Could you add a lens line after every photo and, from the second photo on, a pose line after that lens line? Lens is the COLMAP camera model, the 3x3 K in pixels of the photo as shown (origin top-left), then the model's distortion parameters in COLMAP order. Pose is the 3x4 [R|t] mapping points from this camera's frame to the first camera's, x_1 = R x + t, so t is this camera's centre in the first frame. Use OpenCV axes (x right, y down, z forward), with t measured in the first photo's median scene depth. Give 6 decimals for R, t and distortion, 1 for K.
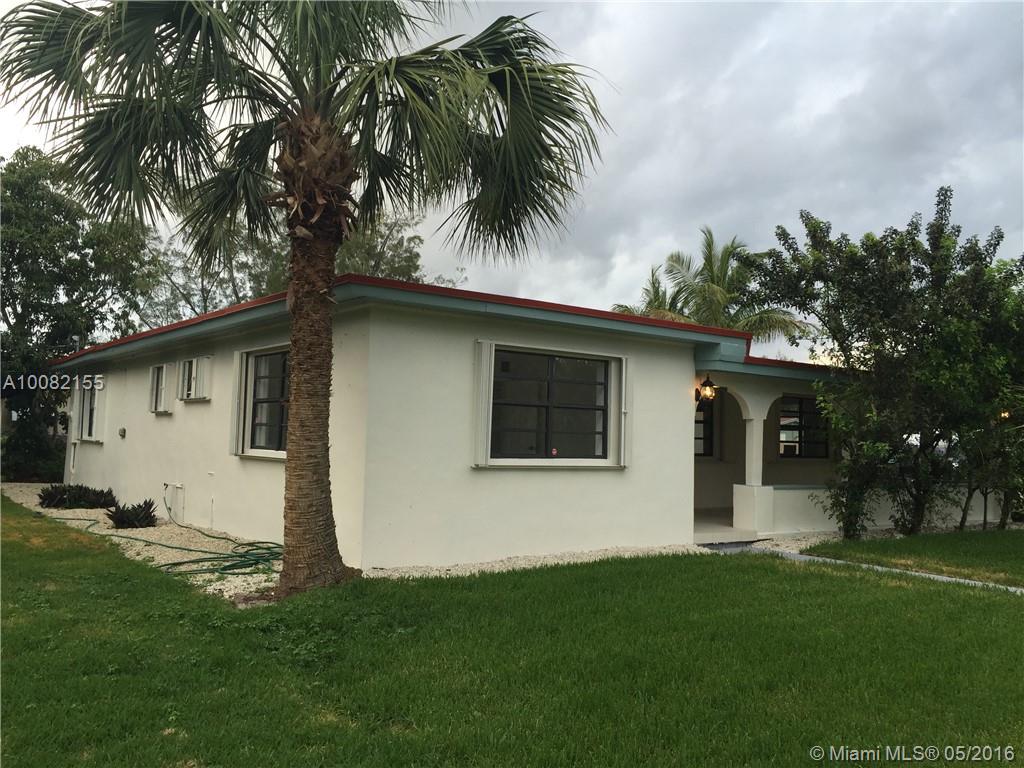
lens RADIAL K [[886.5, 0, 512.0], [0, 886.5, 384.0], [0, 0, 1]] dist [0.008755, 0.001568]
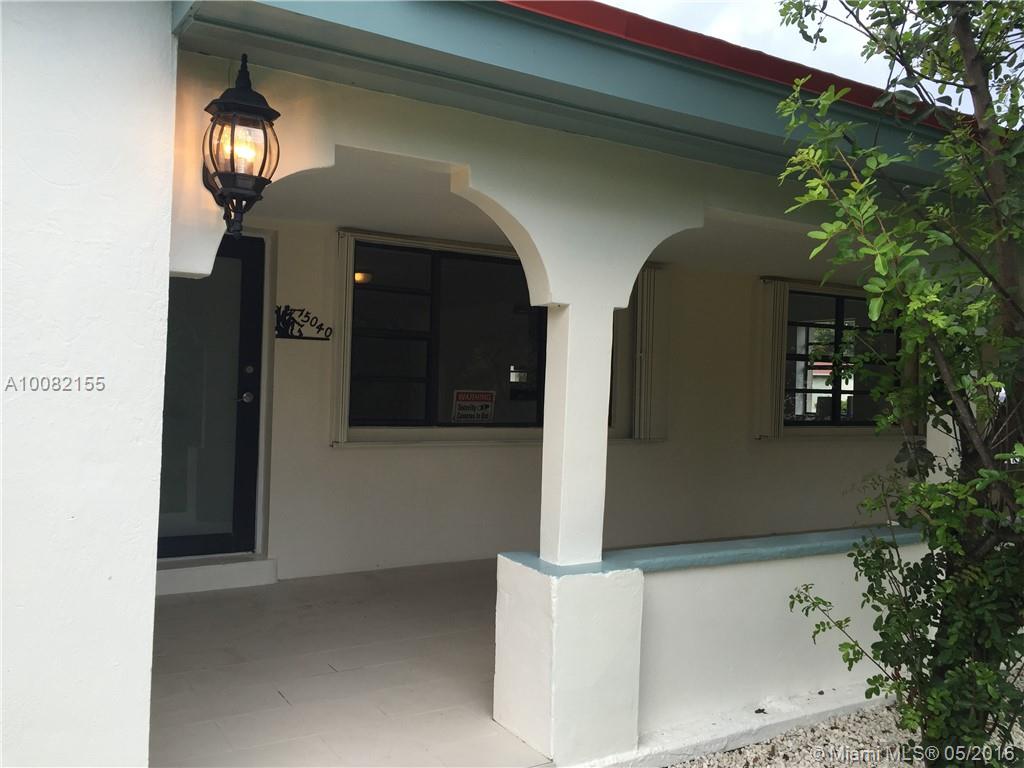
lens RADIAL K [[886.5, 0, 512.0], [0, 886.5, 384.0], [0, 0, 1]] dist [0.008755, 0.001568]
pose [[0.996366, -0.000926, -0.085176, 0.293937], [0.005860, 0.998317, 0.057700, 0.050390], [0.084979, -0.057989, 0.994694, 0.787429]]
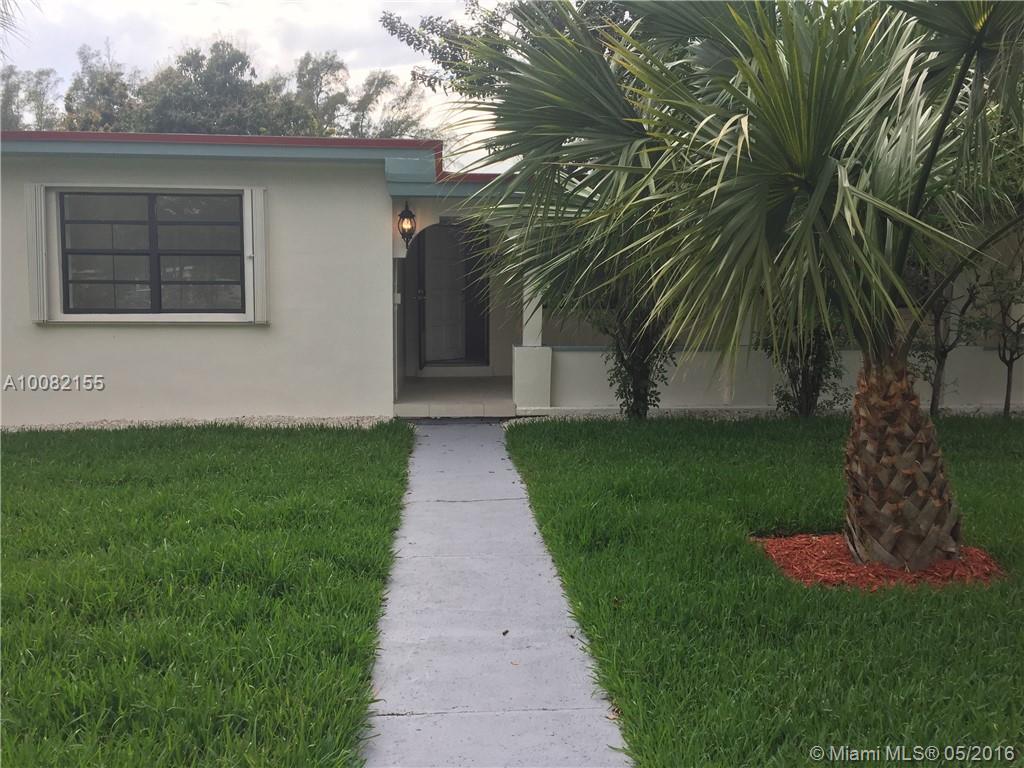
lens RADIAL K [[886.5, 0, 512.0], [0, 886.5, 384.0], [0, 0, 1]] dist [0.008755, 0.001568]
pose [[0.841676, 0.027947, -0.539260, 0.707819], [0.054877, 0.989062, 0.136911, 0.044465], [0.537188, -0.144828, 0.830936, 0.379197]]
